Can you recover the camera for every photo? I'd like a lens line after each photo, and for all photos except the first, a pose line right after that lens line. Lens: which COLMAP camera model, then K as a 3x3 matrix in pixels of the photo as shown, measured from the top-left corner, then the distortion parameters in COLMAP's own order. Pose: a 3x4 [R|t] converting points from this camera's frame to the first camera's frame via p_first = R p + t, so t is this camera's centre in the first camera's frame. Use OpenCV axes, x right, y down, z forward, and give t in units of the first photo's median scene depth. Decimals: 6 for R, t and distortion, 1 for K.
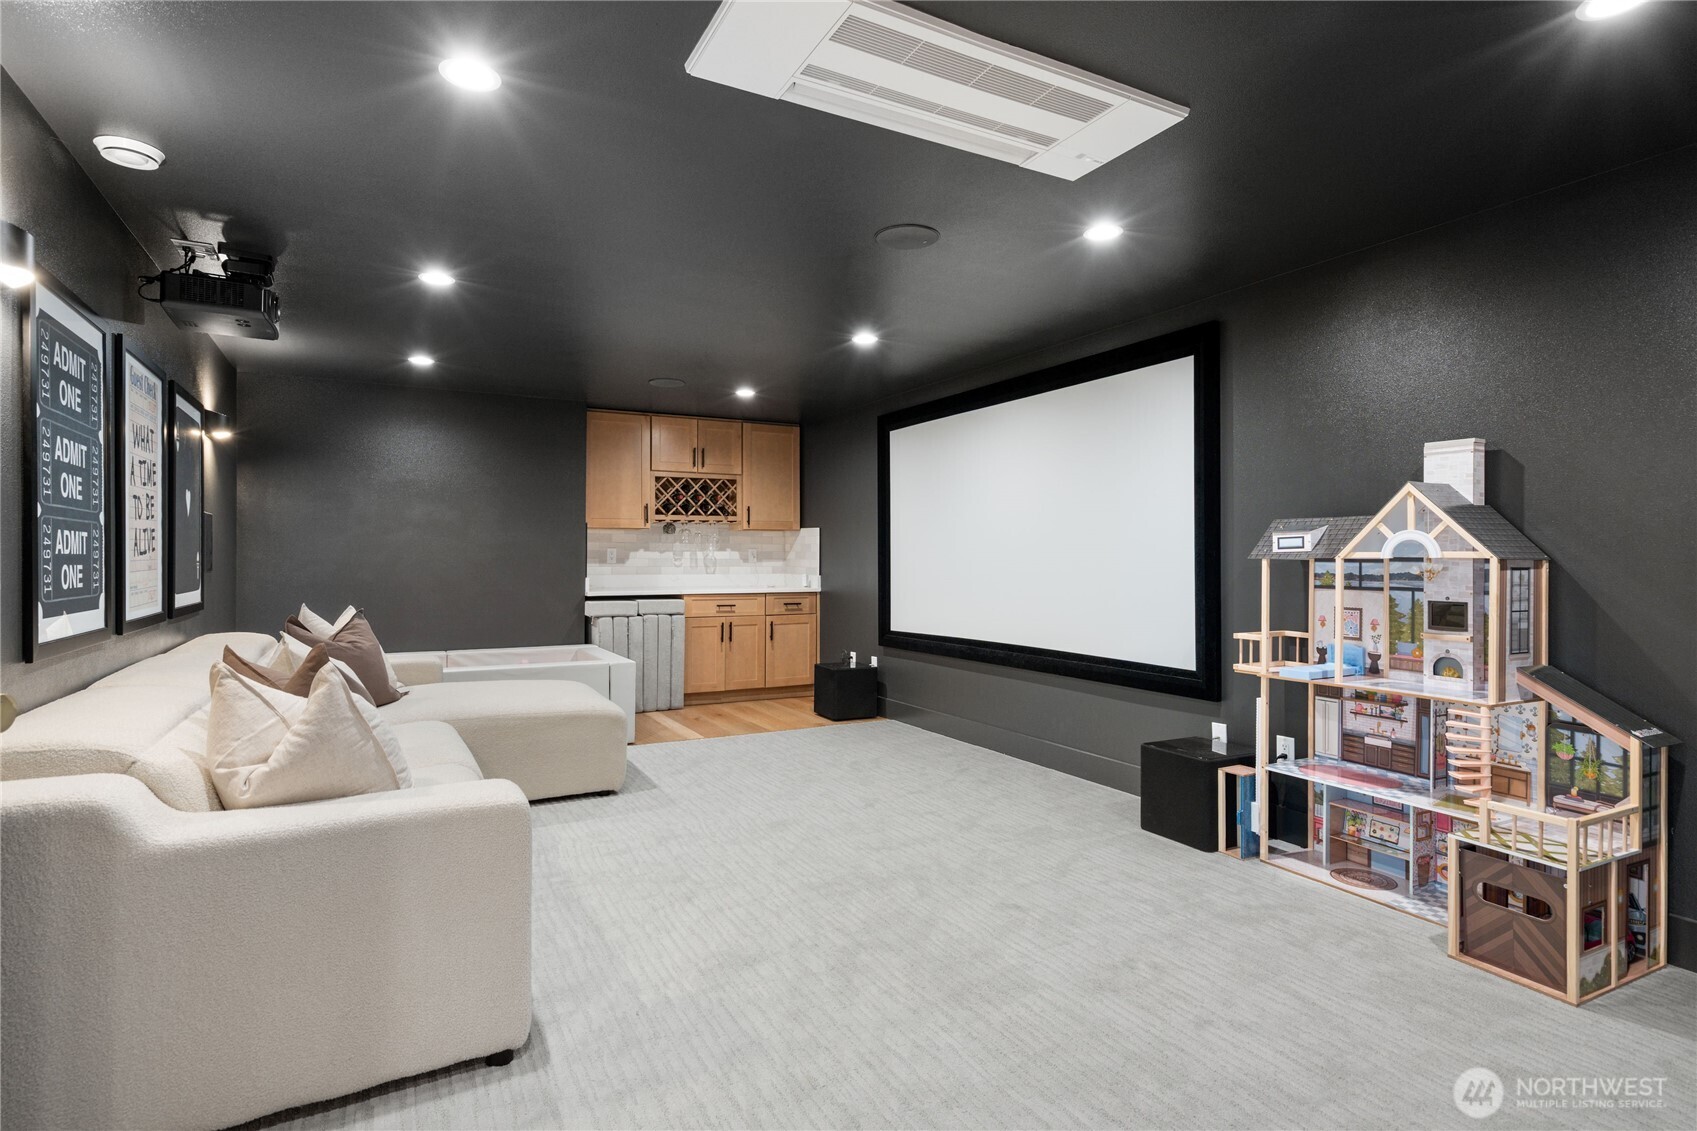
lens RADIAL K [[872.2, 0, 842.9], [0, 872.2, 551.3], [0, 0, 1]] dist [-0.002160, -0.000527]
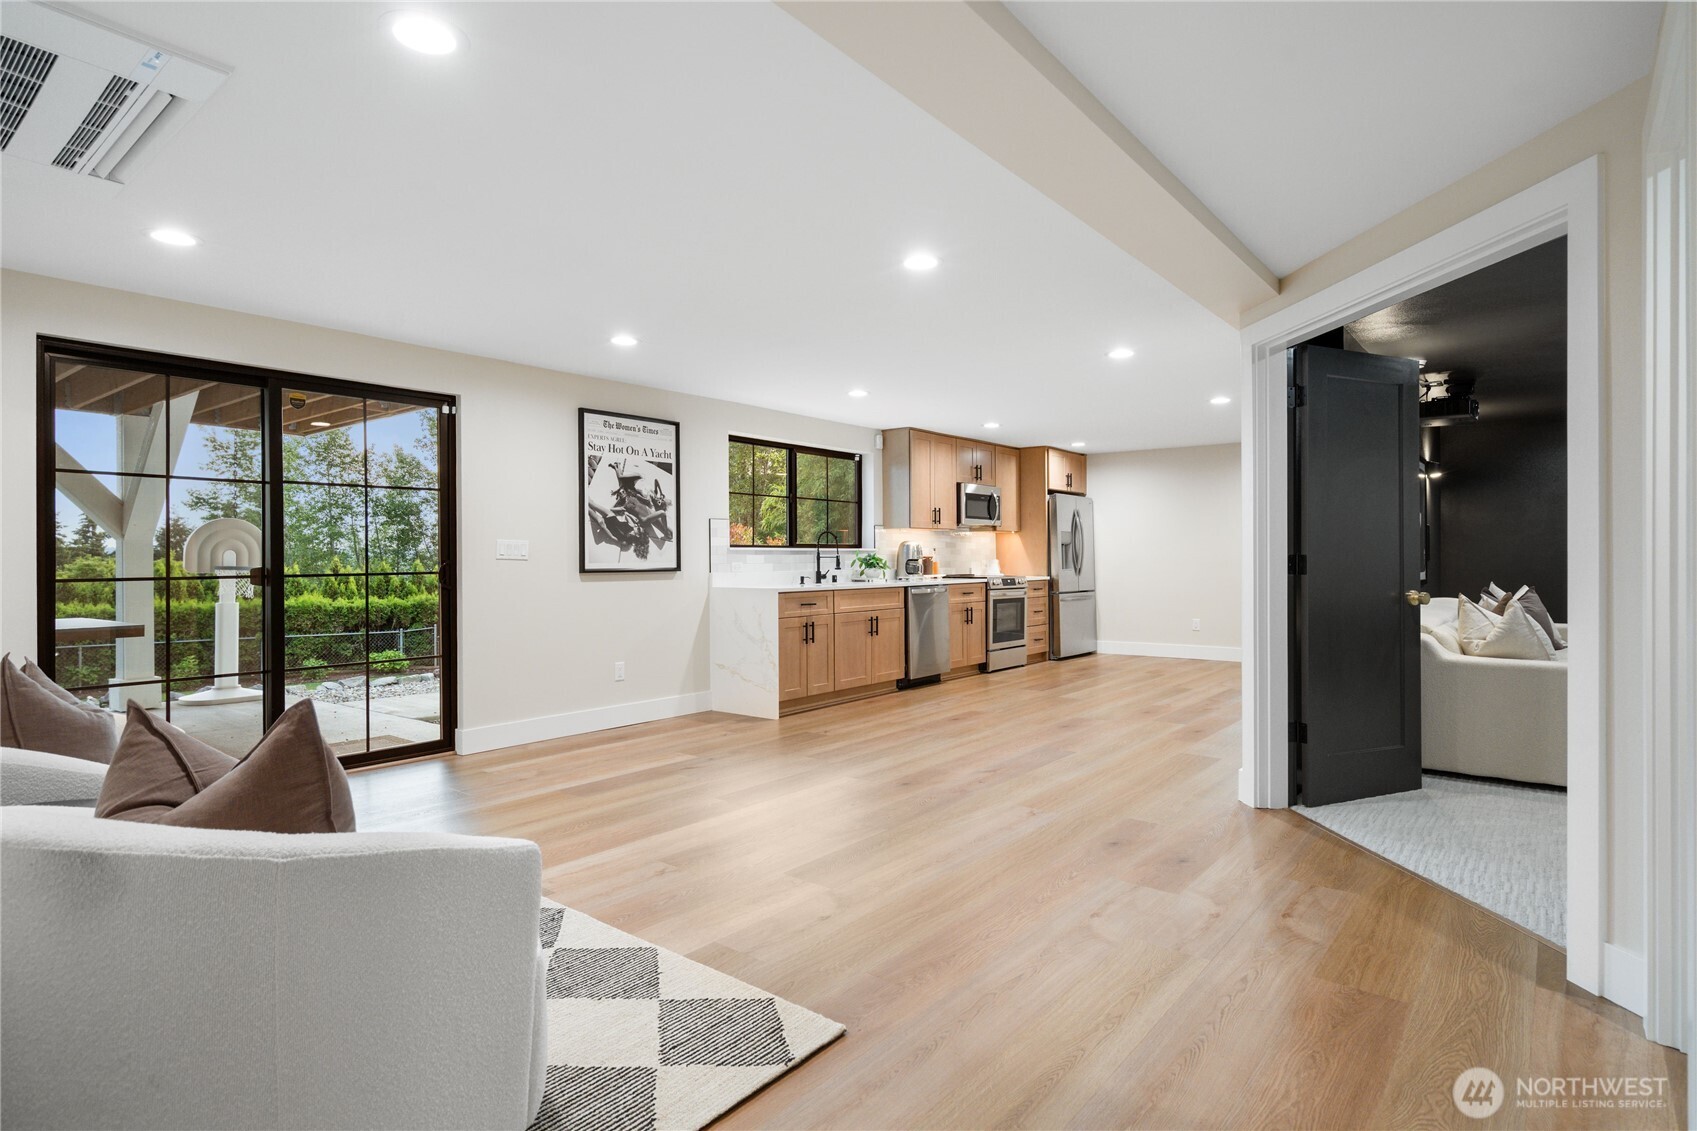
lens RADIAL K [[872.2, 0, 842.9], [0, 872.2, 551.3], [0, 0, 1]] dist [-0.002160, -0.000527]
pose [[0.382434, -0.004586, -0.923971, 0.383710], [0.007333, 0.999971, -0.001928, 0.002111], [0.923954, -0.006038, 0.382457, -0.679122]]
